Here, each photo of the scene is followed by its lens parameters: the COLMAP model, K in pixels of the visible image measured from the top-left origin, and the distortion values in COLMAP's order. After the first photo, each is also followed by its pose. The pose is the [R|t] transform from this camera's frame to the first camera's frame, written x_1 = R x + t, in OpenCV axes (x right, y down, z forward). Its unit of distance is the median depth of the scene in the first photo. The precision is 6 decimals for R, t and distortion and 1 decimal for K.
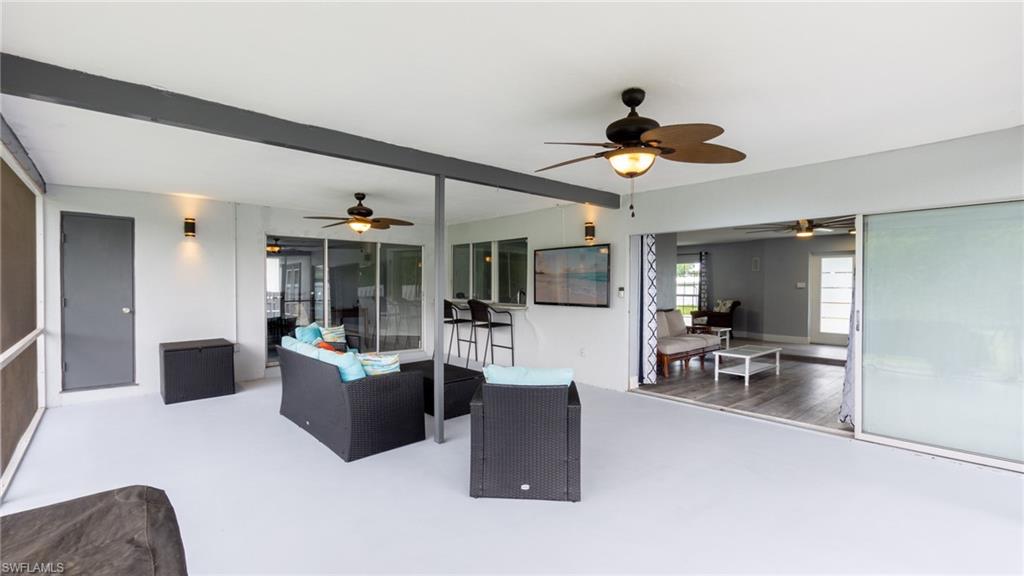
lens RADIAL K [[447.5, 0, 512.0], [0, 447.5, 288.0], [0, 0, 1]] dist [0.002284, 0.000161]
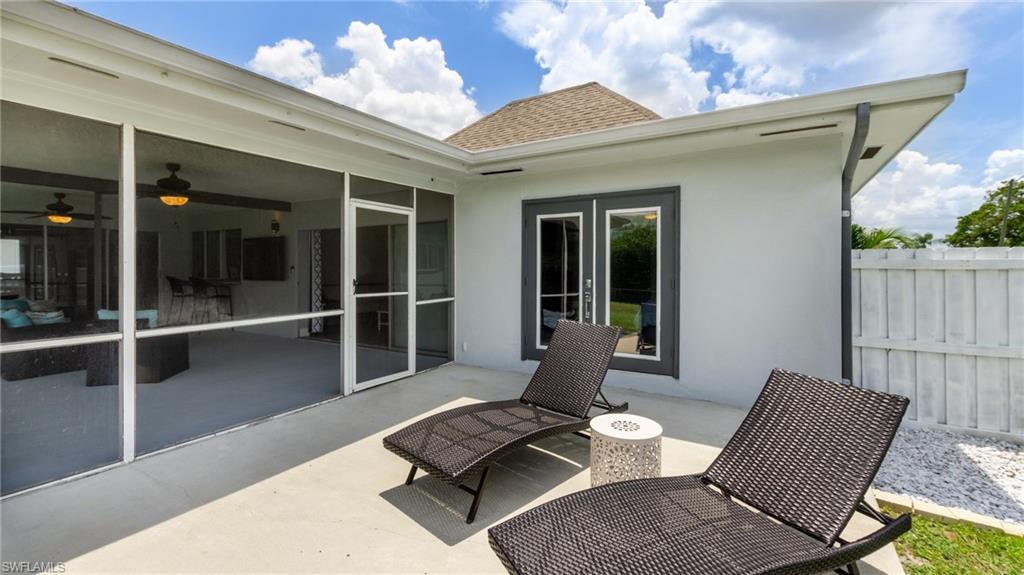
lens RADIAL K [[445.0, 0, 513.6], [0, 445.0, 264.8], [0, 0, 1]] dist [0.001785, 0.000123]
pose [[0.950308, 0.001531, 0.311306, 0.173394], [0.003271, 0.999884, -0.014904, 0.006207], [-0.311293, 0.015181, 0.950193, -0.214782]]
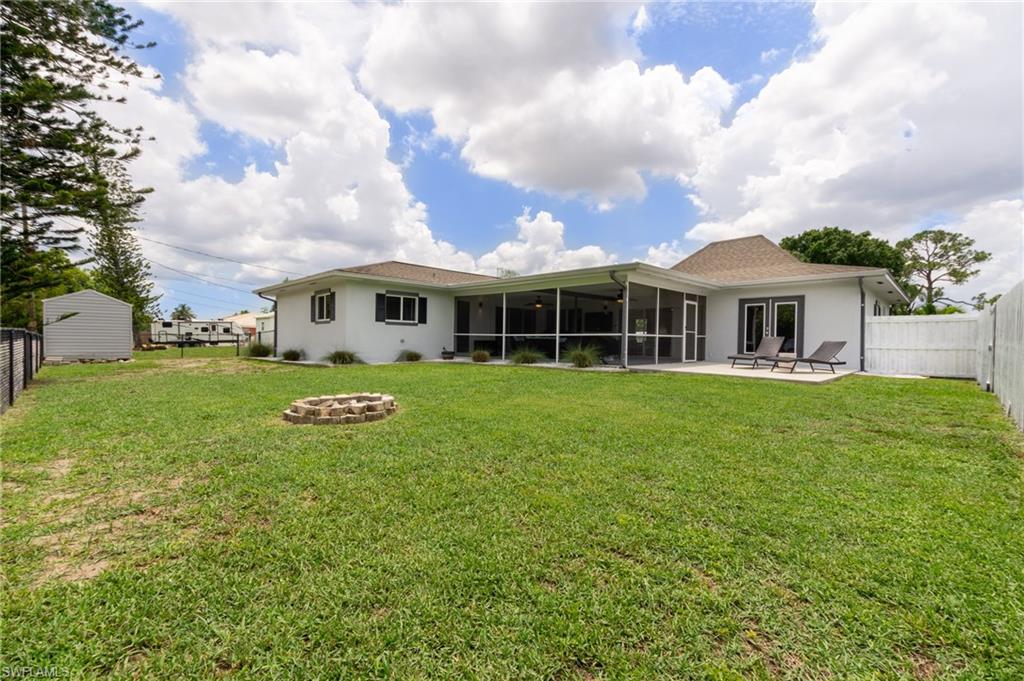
lens RADIAL K [[436.9, 0, 512.0], [0, 436.9, 340.5], [0, 0, 1]] dist [-0.000741, -0.000061]
pose [[0.998447, 0.016266, 0.053285, -0.251245], [-0.015766, 0.999828, -0.009778, 0.056608], [-0.053435, 0.008923, 0.998531, -0.798503]]
